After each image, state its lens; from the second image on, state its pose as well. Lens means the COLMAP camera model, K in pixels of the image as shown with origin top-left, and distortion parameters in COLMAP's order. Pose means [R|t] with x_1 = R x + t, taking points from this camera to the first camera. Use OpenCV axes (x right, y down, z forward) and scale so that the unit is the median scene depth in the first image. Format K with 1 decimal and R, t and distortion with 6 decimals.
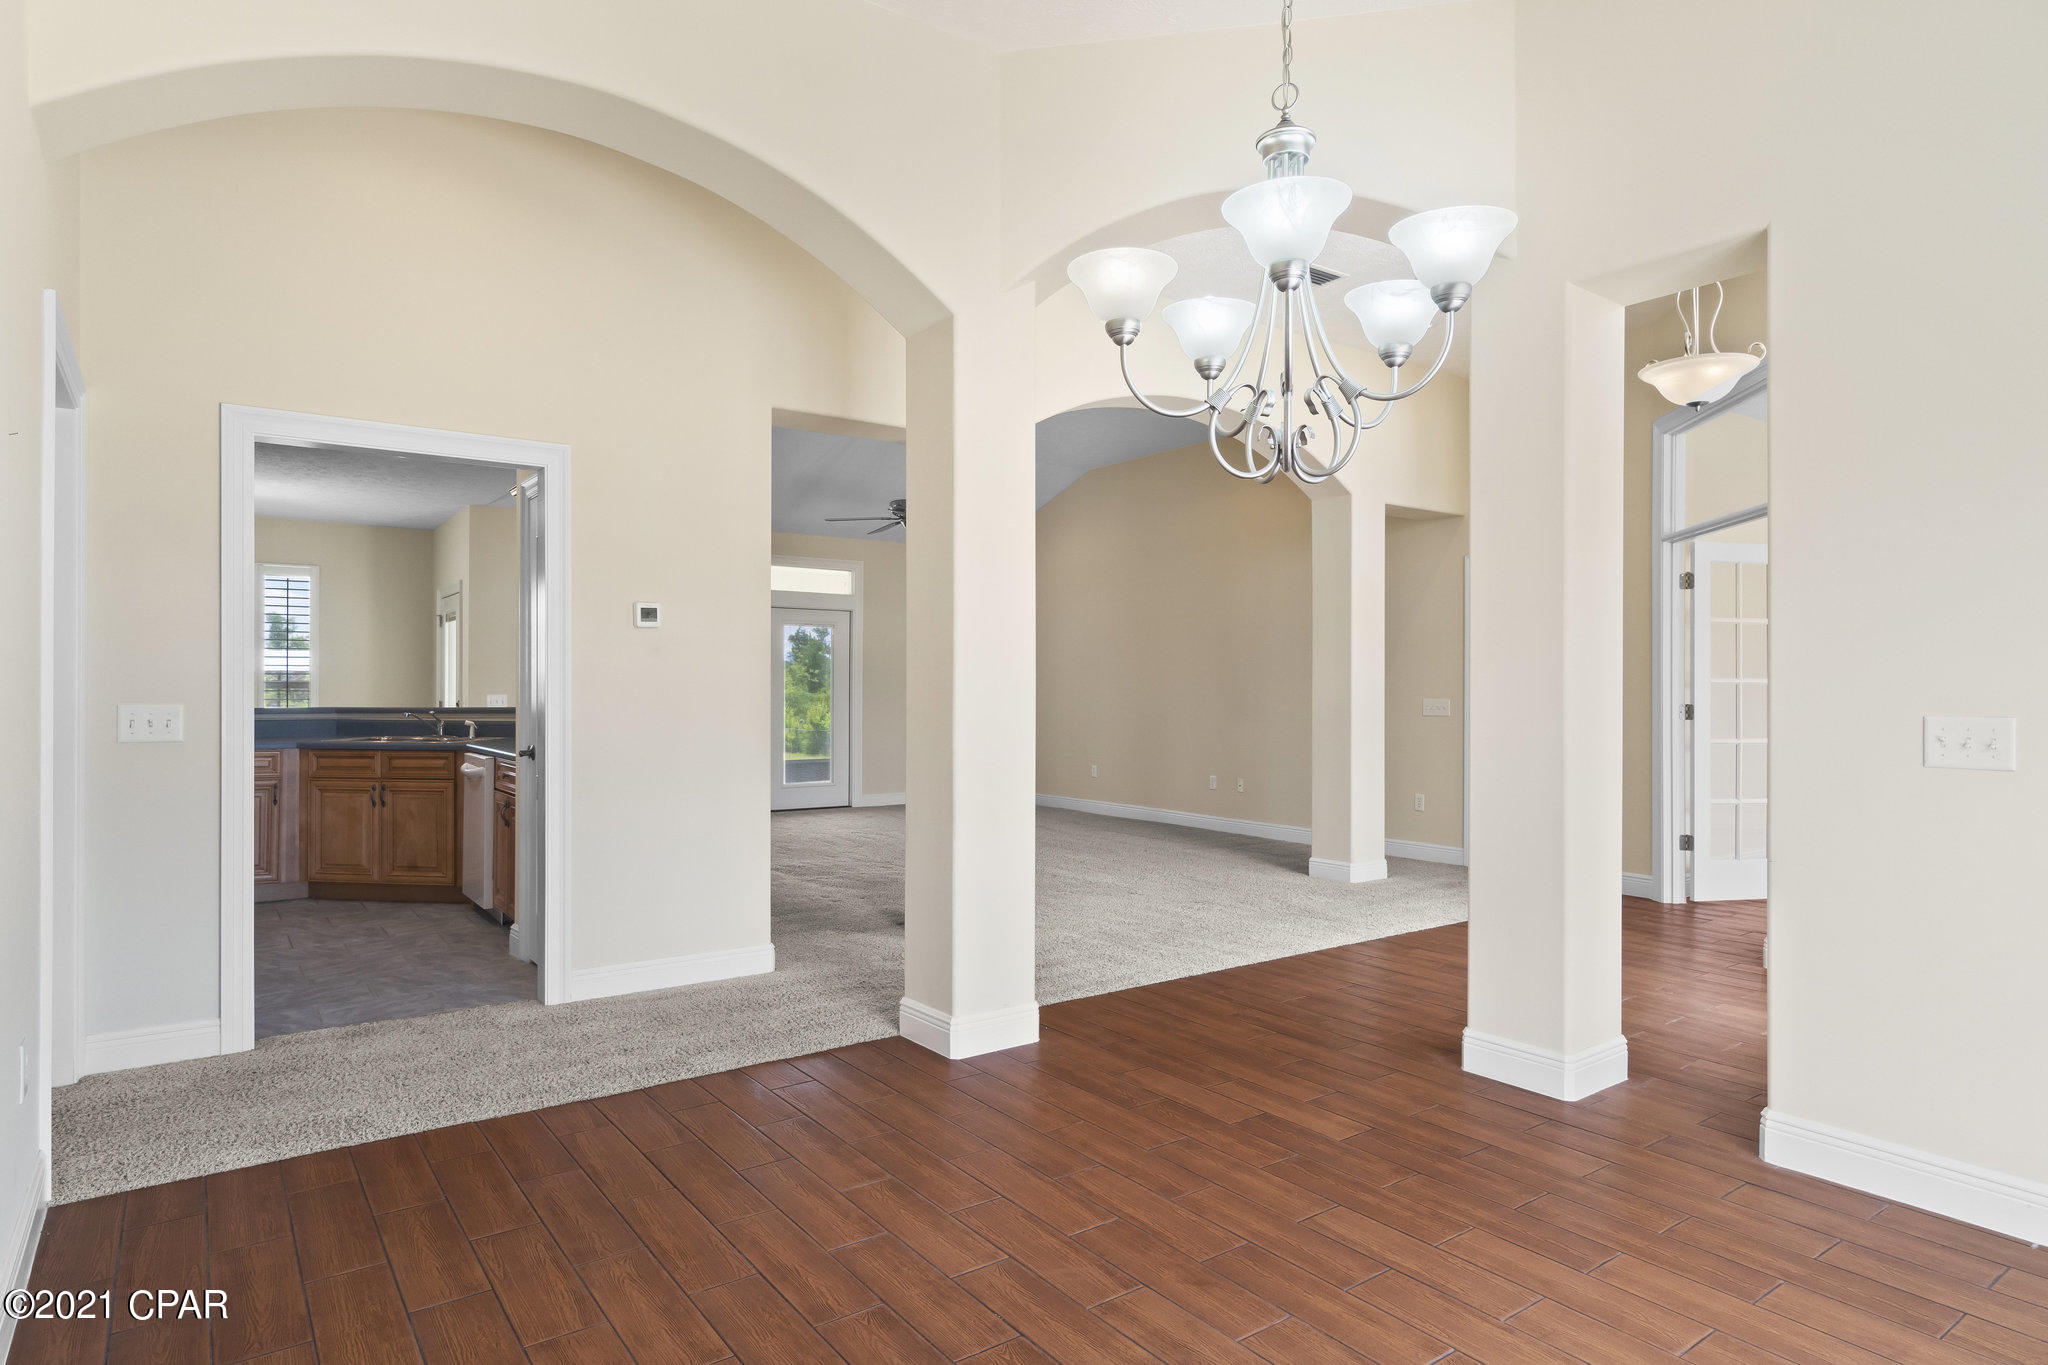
lens RADIAL K [[1129.9, 0, 1024.0], [0, 1129.9, 682.5], [0, 0, 1]] dist [0.000485, 0.000116]
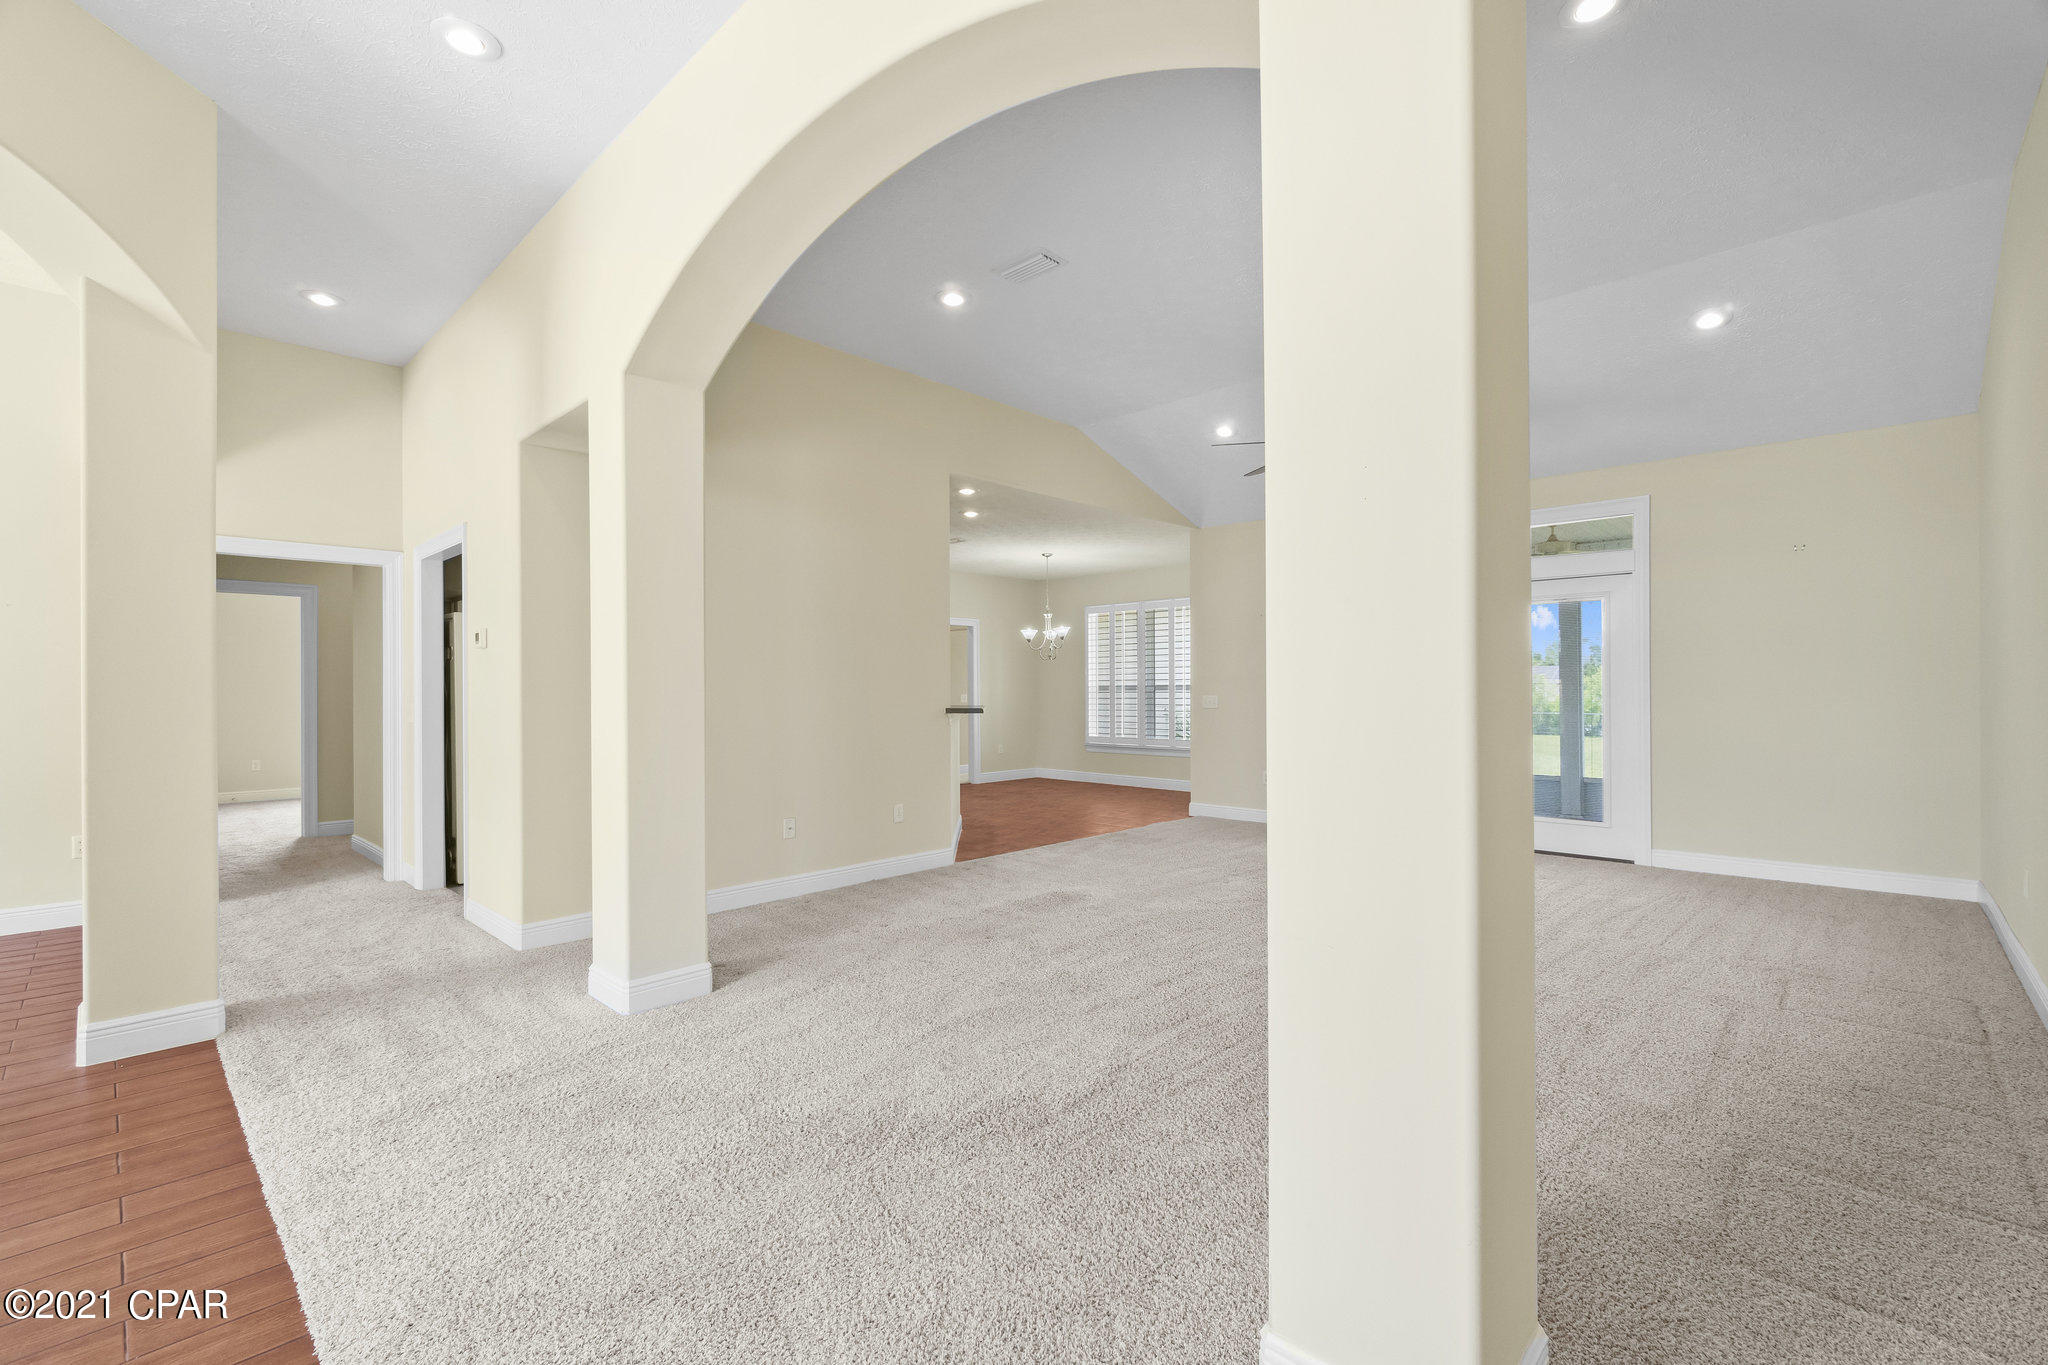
lens RADIAL K [[885.2, 0, 1027.3], [0, 885.2, 683.3], [0, 0, 1]] dist [-0.006767, 0.000012]
pose [[0.181049, -0.014117, -0.983373, 0.800482], [0.013687, 0.999836, -0.011834, 0.013012], [0.983379, -0.011317, 0.181212, 1.488332]]
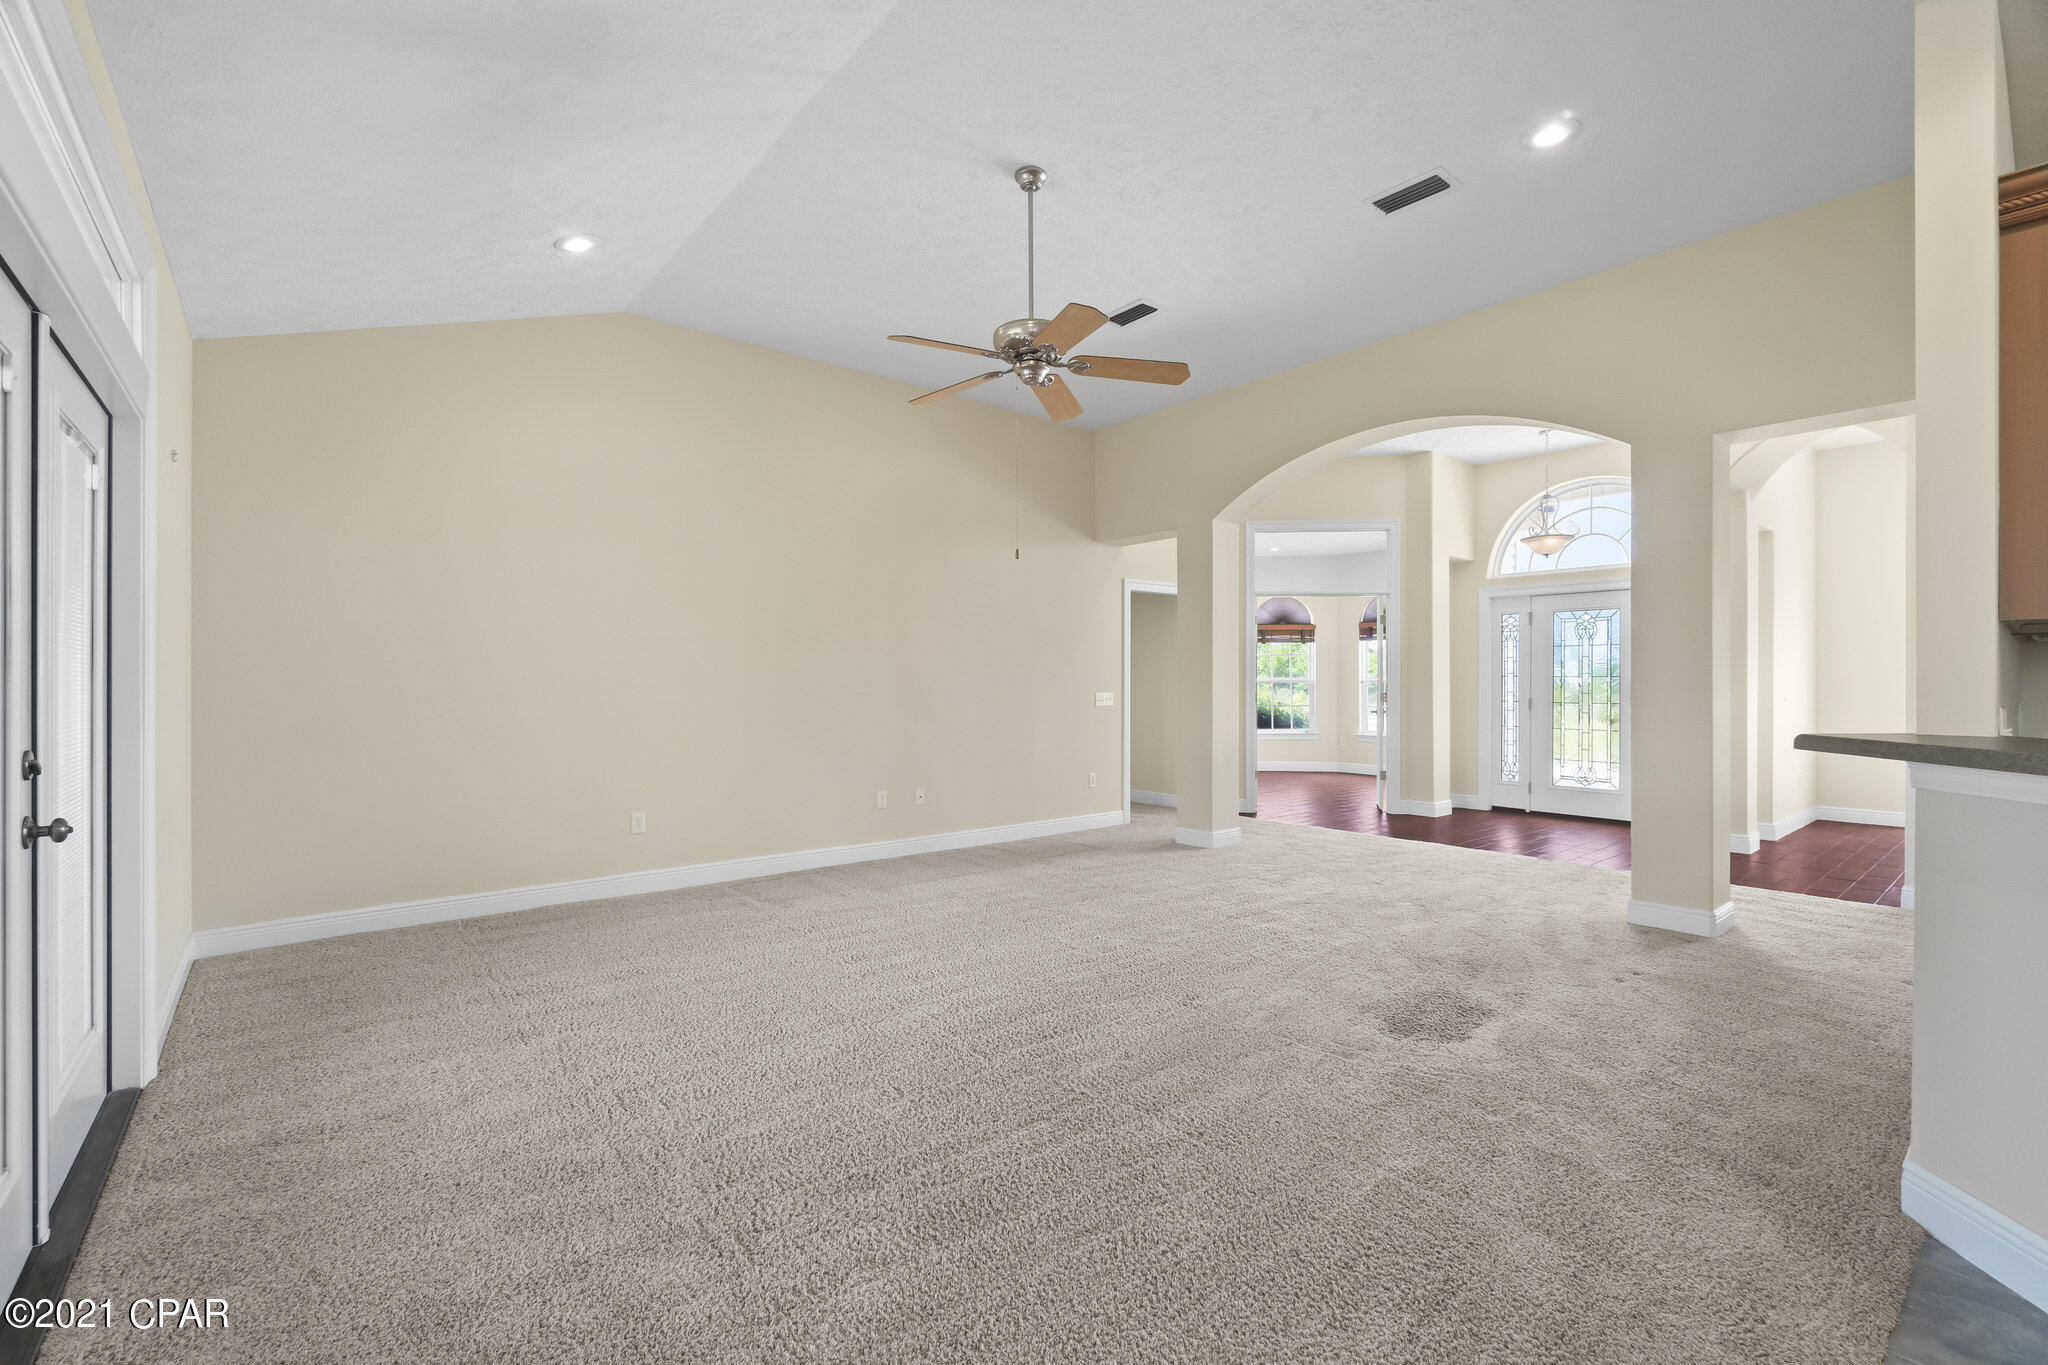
lens RADIAL K [[885.2, 0, 1027.3], [0, 885.2, 683.3], [0, 0, 1]] dist [-0.006767, 0.000012]
pose [[-0.048231, -0.004544, 0.998826, -1.079808], [-0.008259, 0.999957, 0.004150, 0.007457], [-0.998802, -0.008049, -0.048266, 2.167603]]
